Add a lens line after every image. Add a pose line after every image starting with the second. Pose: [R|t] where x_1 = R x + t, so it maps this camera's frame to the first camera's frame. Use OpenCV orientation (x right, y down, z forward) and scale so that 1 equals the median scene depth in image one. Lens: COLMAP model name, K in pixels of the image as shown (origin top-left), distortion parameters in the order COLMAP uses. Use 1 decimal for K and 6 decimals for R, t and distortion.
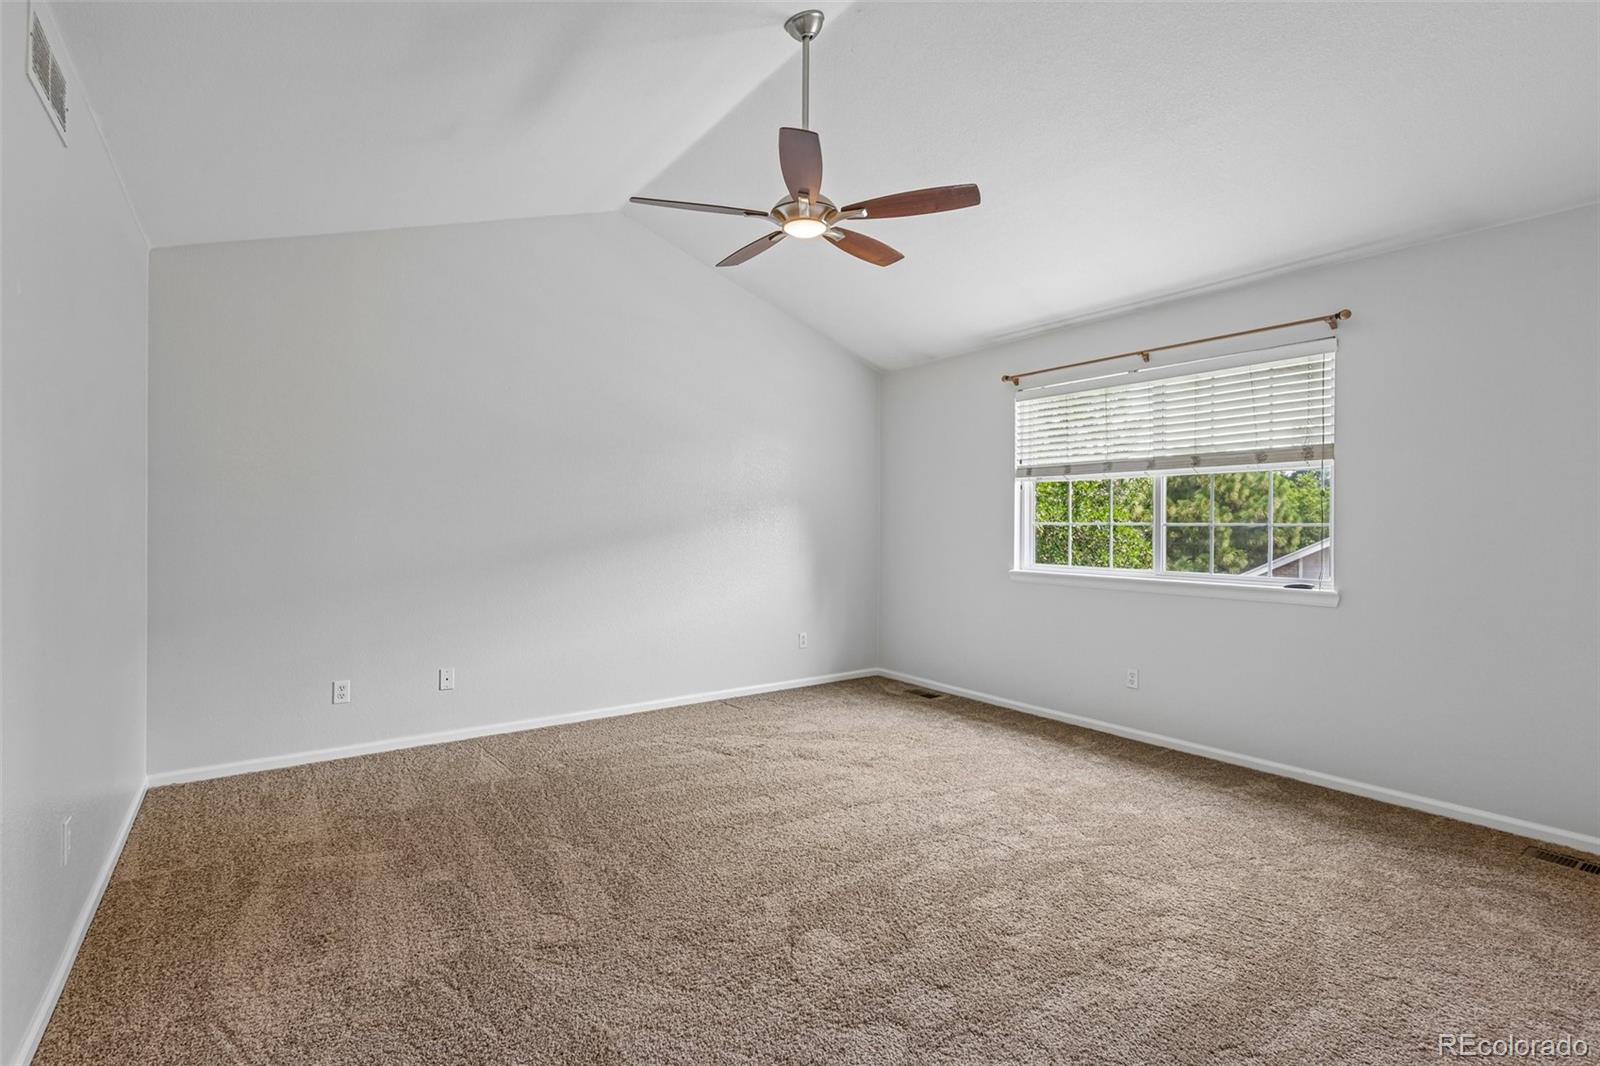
lens RADIAL K [[744.6, 0, 811.4], [0, 744.6, 524.8], [0, 0, 1]] dist [-0.003373, 0.002917]
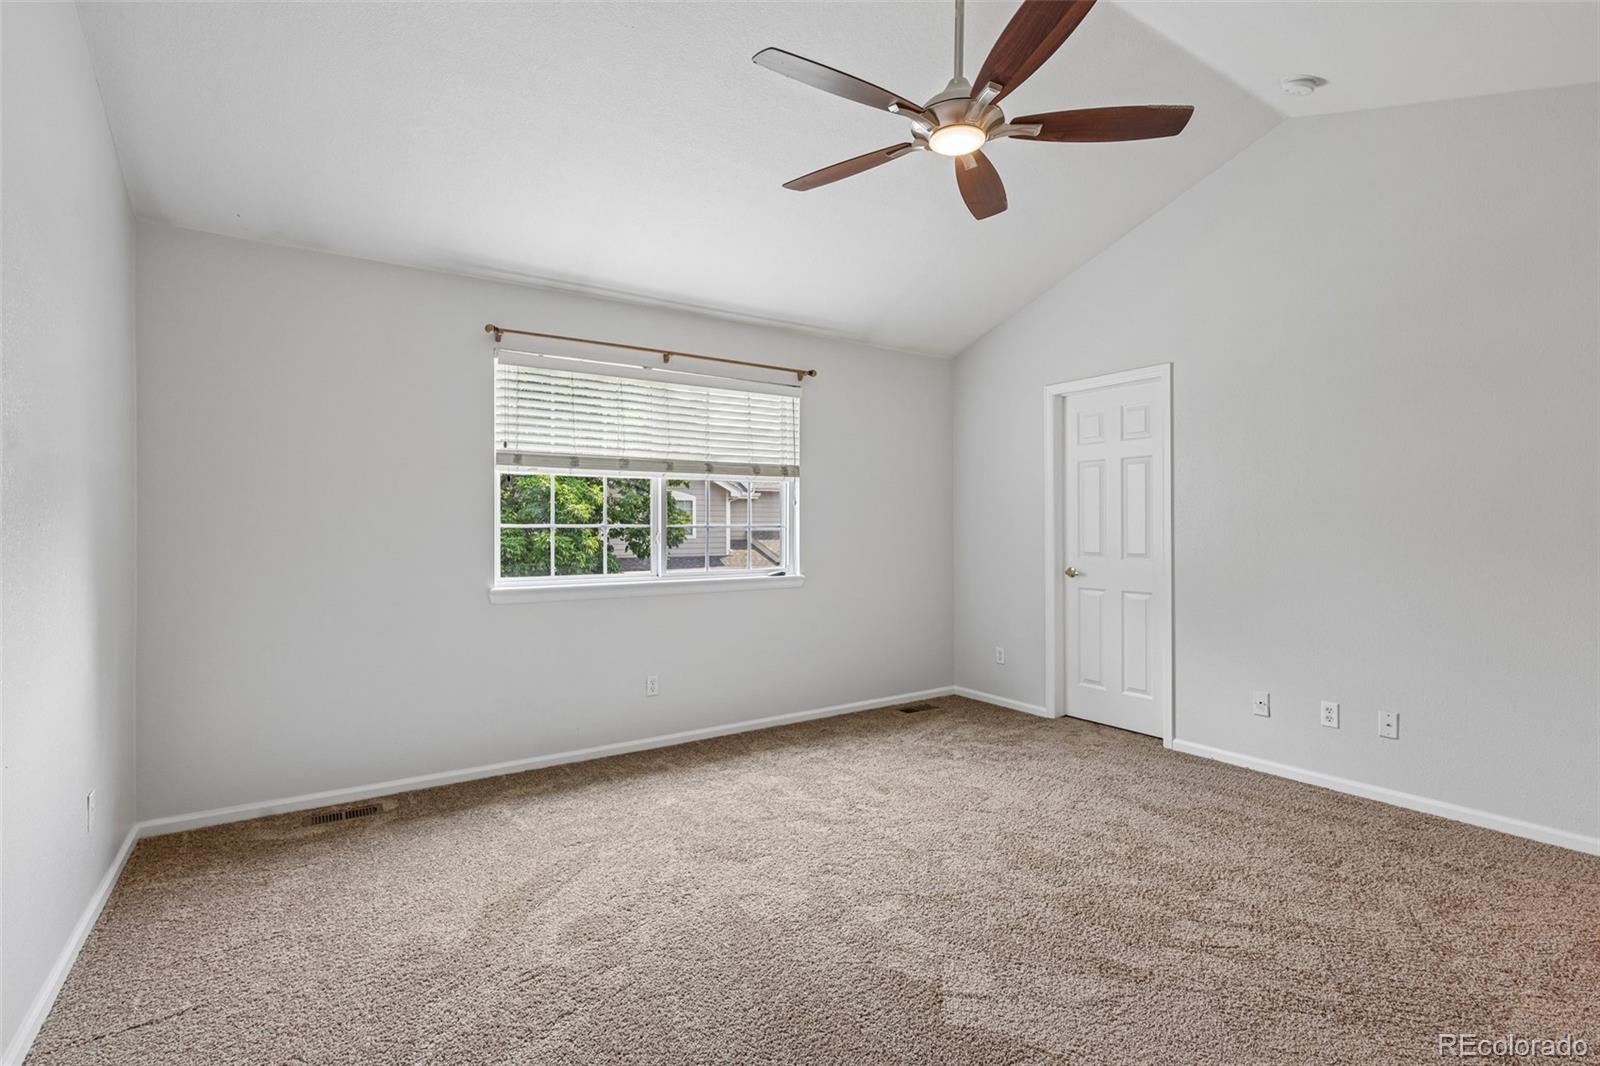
lens RADIAL K [[744.6, 0, 805.8], [0, 744.6, 524.7], [0, 0, 1]] dist [-0.003373, 0.002917]
pose [[0.047501, 0.001068, 0.998871, -0.561963], [0.005156, 0.999986, -0.001314, -0.000128], [-0.998858, 0.005213, 0.047495, 0.804617]]
